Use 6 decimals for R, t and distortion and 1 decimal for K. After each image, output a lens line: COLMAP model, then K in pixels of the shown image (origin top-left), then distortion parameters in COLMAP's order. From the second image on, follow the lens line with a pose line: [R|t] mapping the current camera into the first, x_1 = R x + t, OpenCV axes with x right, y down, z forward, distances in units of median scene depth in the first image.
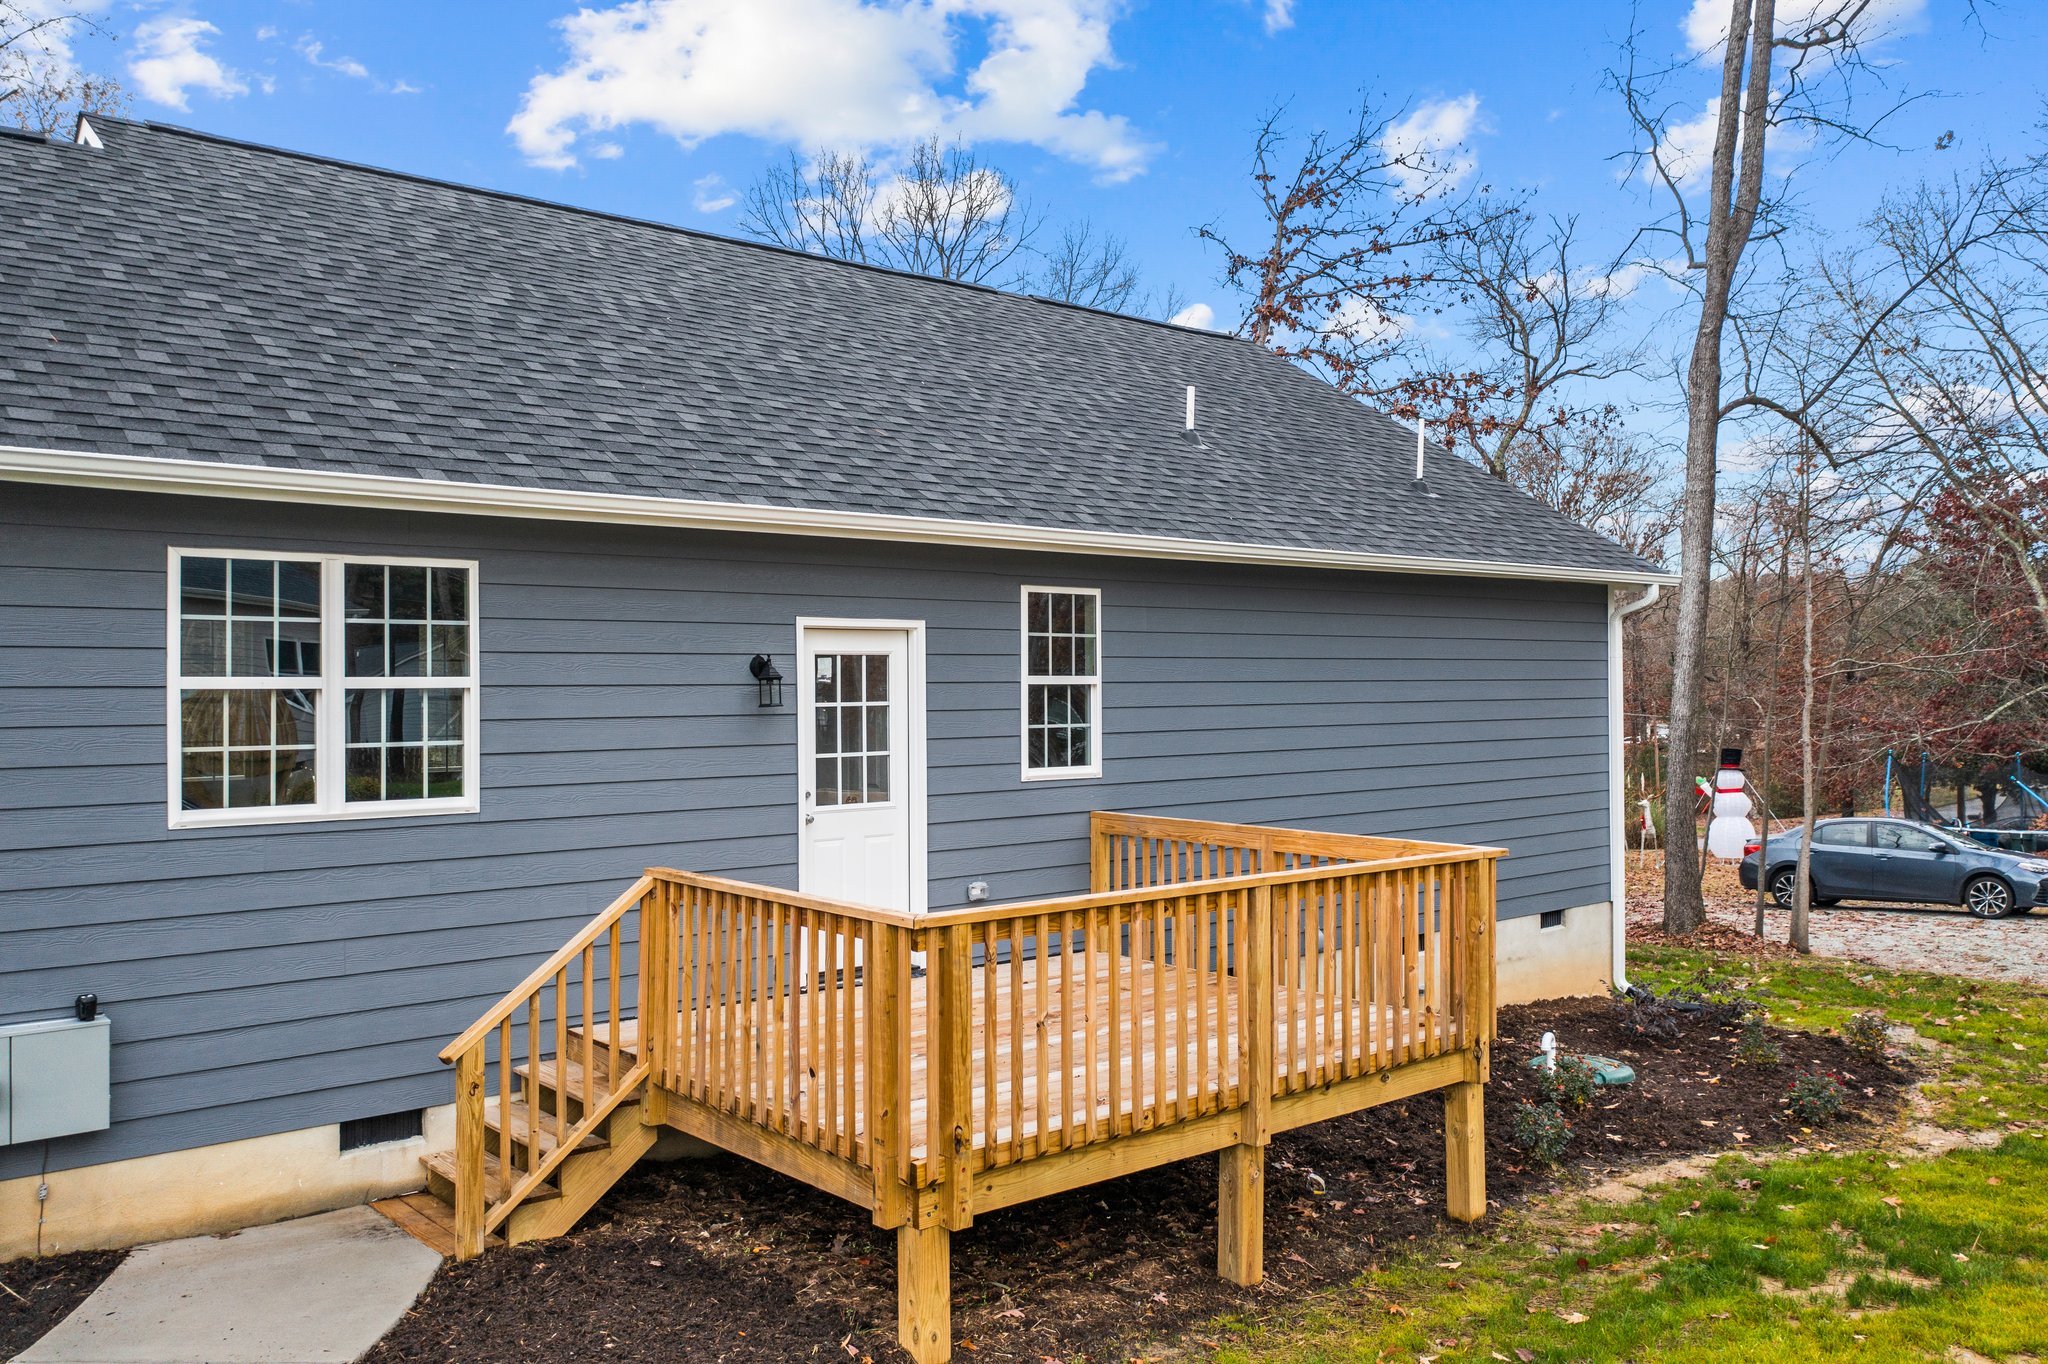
lens RADIAL K [[1615.4, 0, 1020.9], [0, 1615.4, 673.2], [0, 0, 1]] dist [-0.006211, -0.001671]
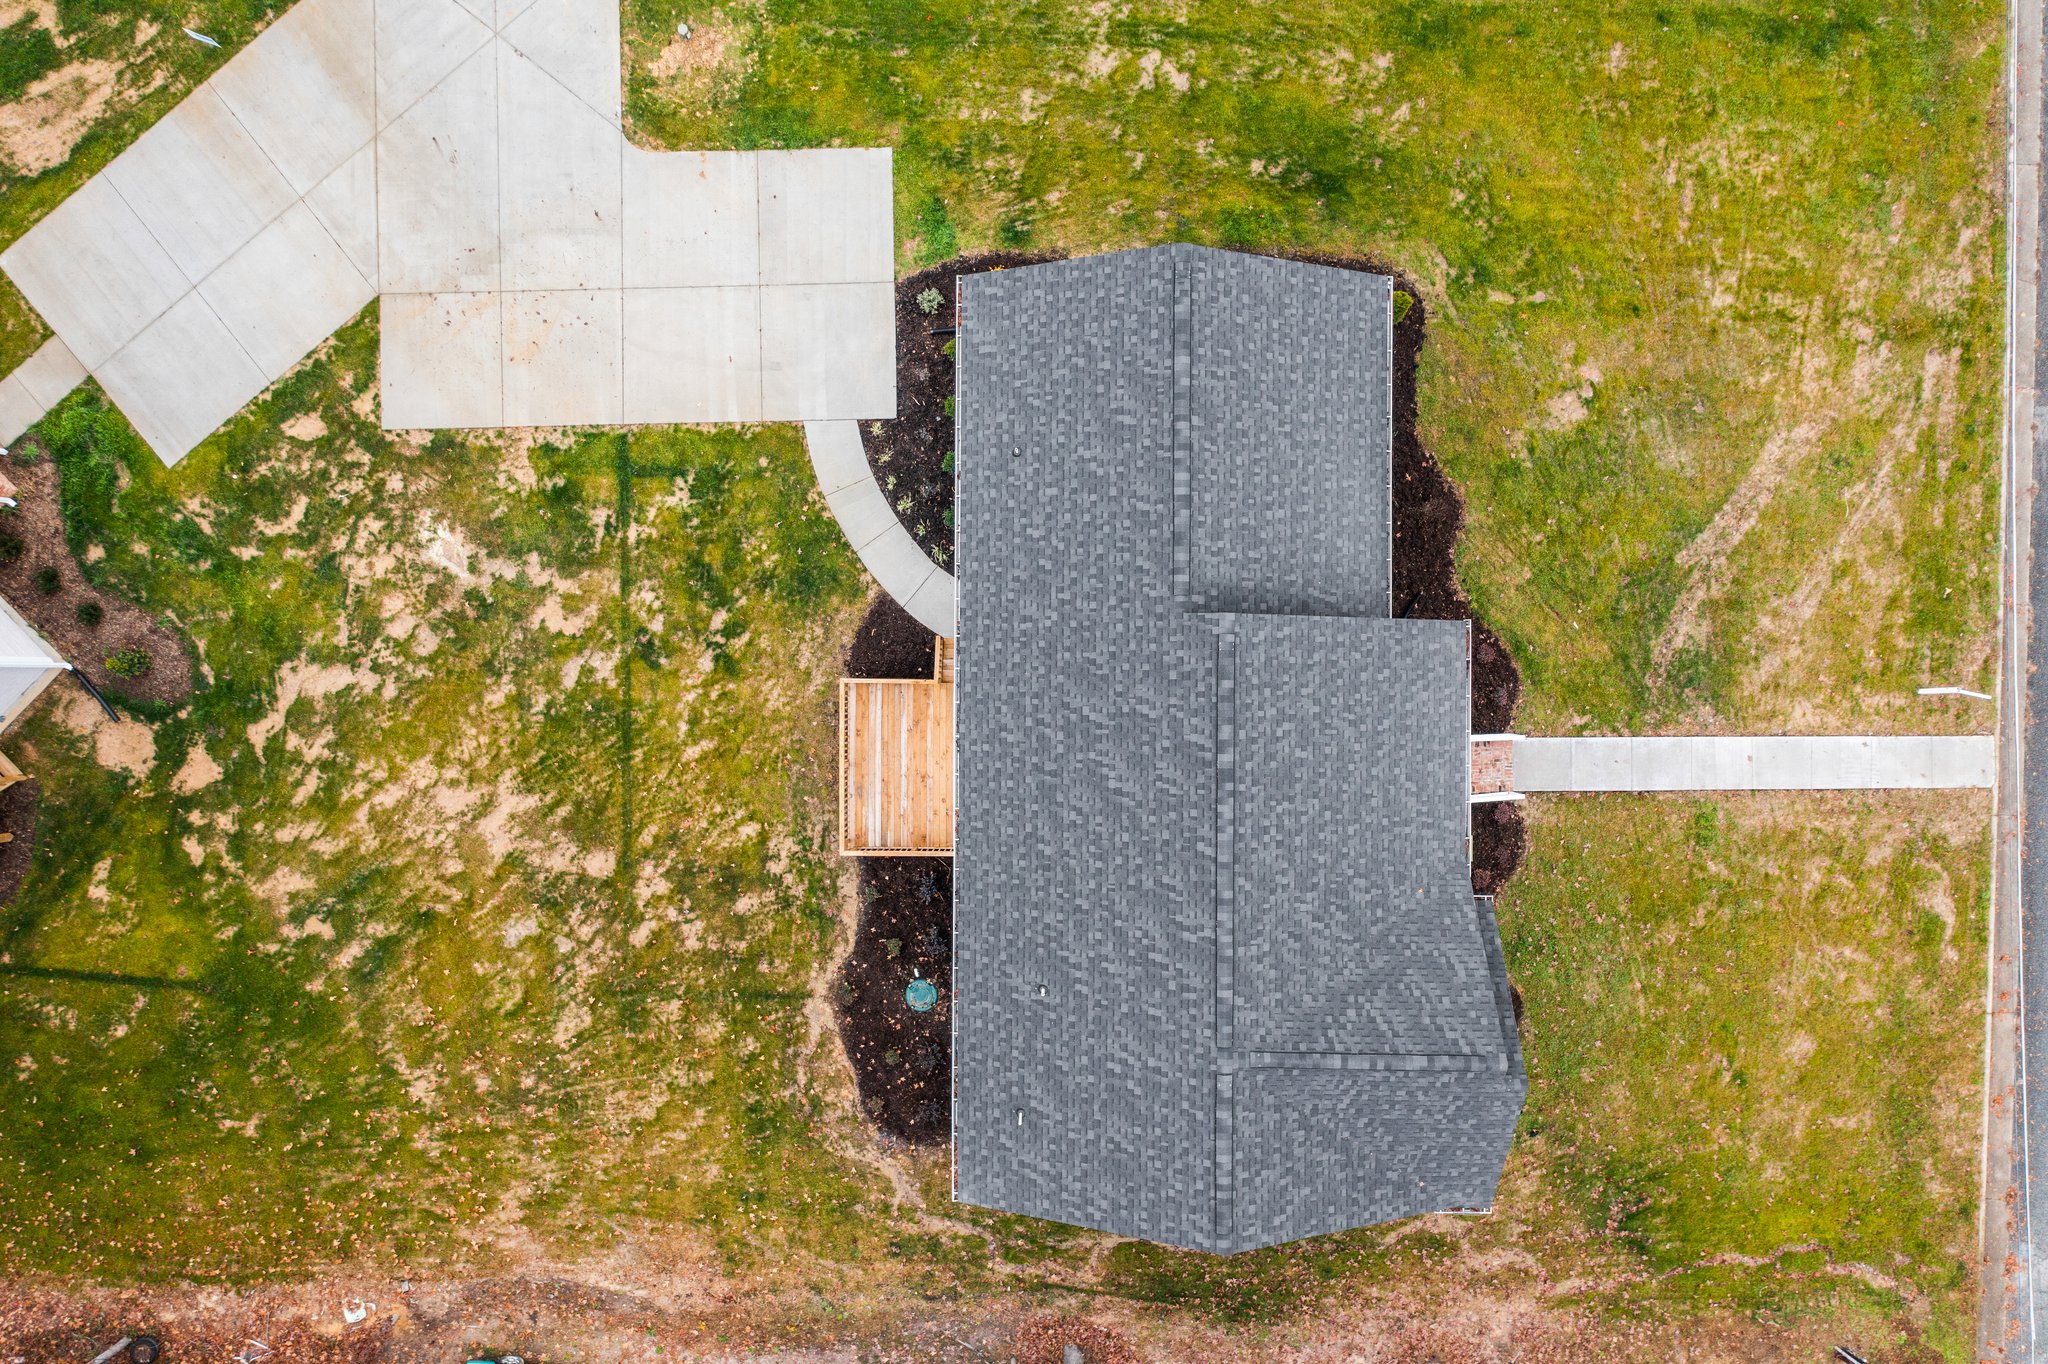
lens RADIAL K [[1628.3, 0, 1026.0], [0, 1628.3, 677.3], [0, 0, 1]] dist [-0.000668, -0.002146]
pose [[-0.650066, 0.759618, 0.019867, -0.393034], [0.030917, 0.000316, 0.999522, -3.606288], [0.759248, 0.650370, -0.023691, 1.025397]]
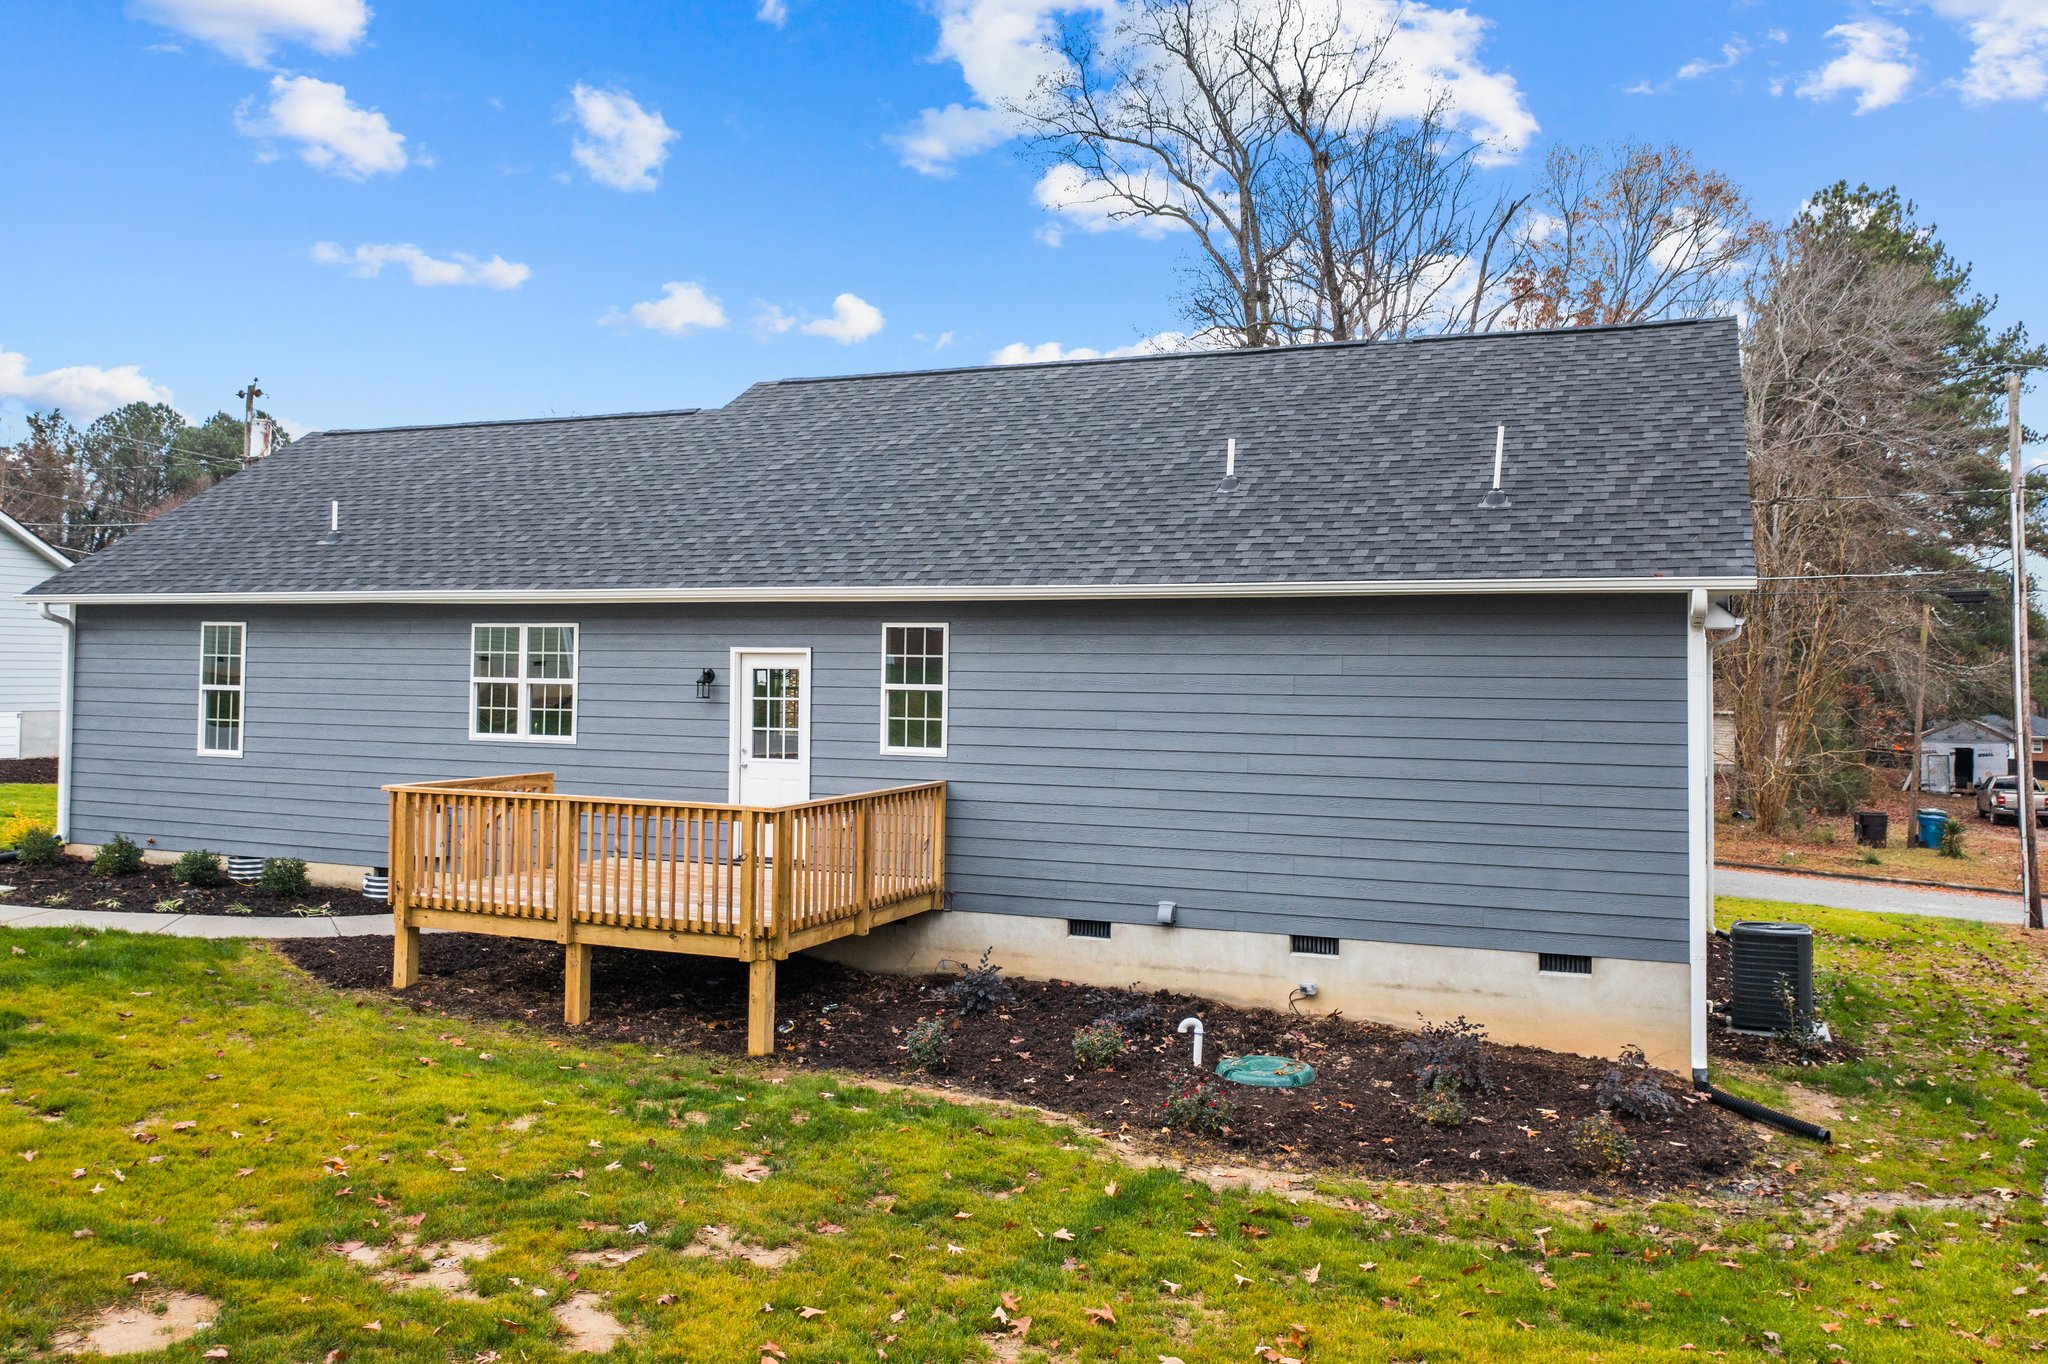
lens RADIAL K [[1640.7, 0, 1014.8], [0, 1640.7, 609.9], [0, 0, 1]] dist [-0.008360, 0.004282]
pose [[0.452274, -0.021409, -0.891622, 1.520425], [-0.008294, 0.999568, -0.028208, -0.026638], [0.891841, 0.020153, 0.451901, 0.457684]]
